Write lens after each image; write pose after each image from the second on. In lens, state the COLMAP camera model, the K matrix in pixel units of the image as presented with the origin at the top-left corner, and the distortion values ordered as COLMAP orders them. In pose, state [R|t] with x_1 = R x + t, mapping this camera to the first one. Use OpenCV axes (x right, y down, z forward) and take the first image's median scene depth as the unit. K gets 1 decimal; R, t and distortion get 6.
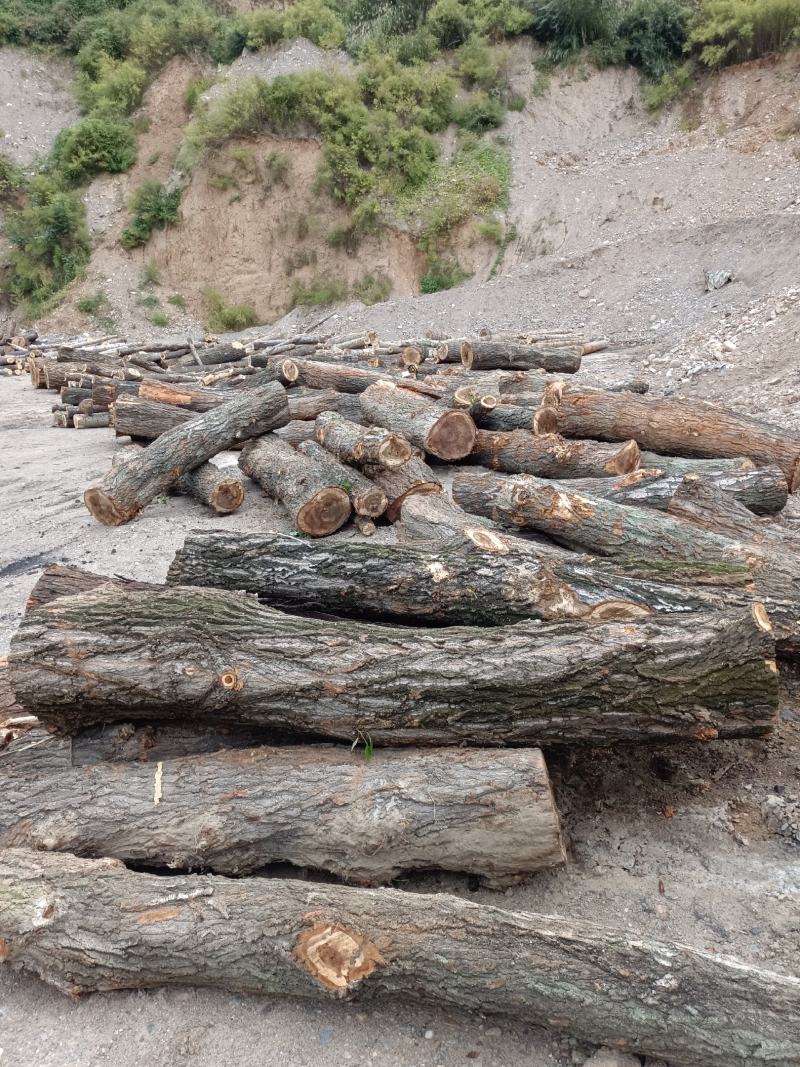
lens RADIAL K [[793.4, 0, 398.6], [0, 793.4, 531.9], [0, 0, 1]] dist [0.055791, -0.068264]
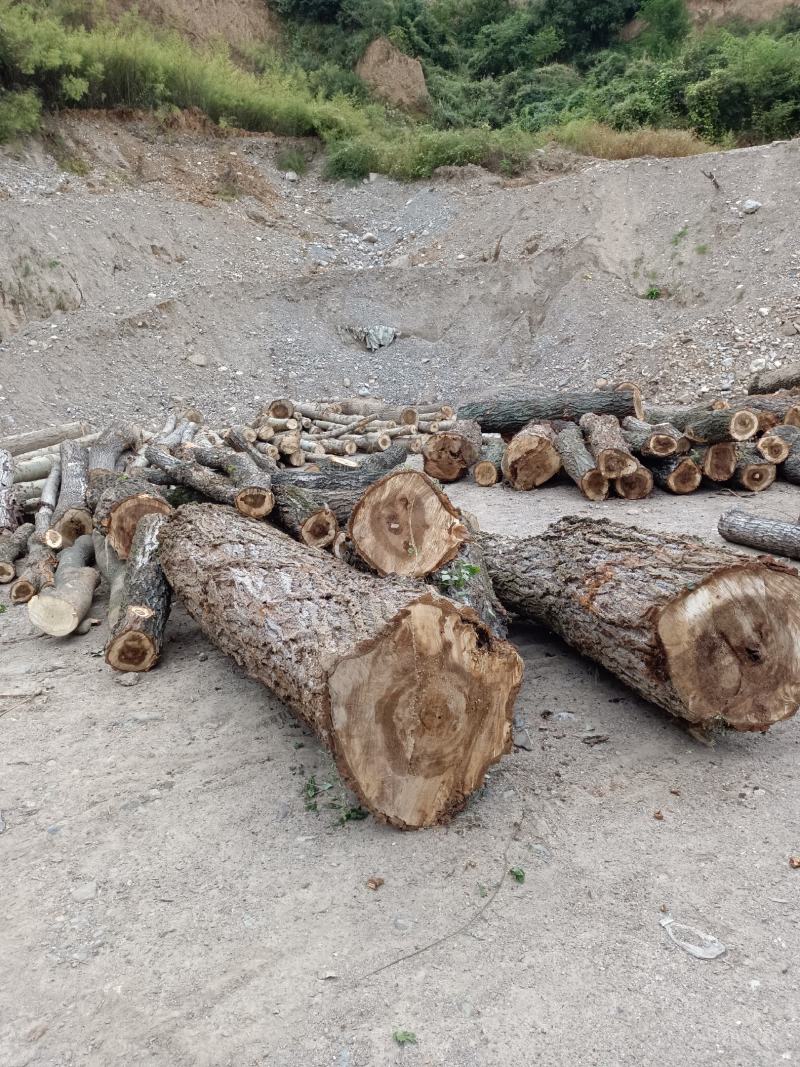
lens RADIAL K [[793.4, 0, 401.4], [0, 793.4, 530.3], [0, 0, 1]] dist [0.055791, -0.068264]
pose [[0.329874, -0.199234, 0.922762, -2.670724], [0.332166, 0.939464, 0.084096, -1.072076], [-0.883657, 0.278769, 0.376083, 4.216712]]
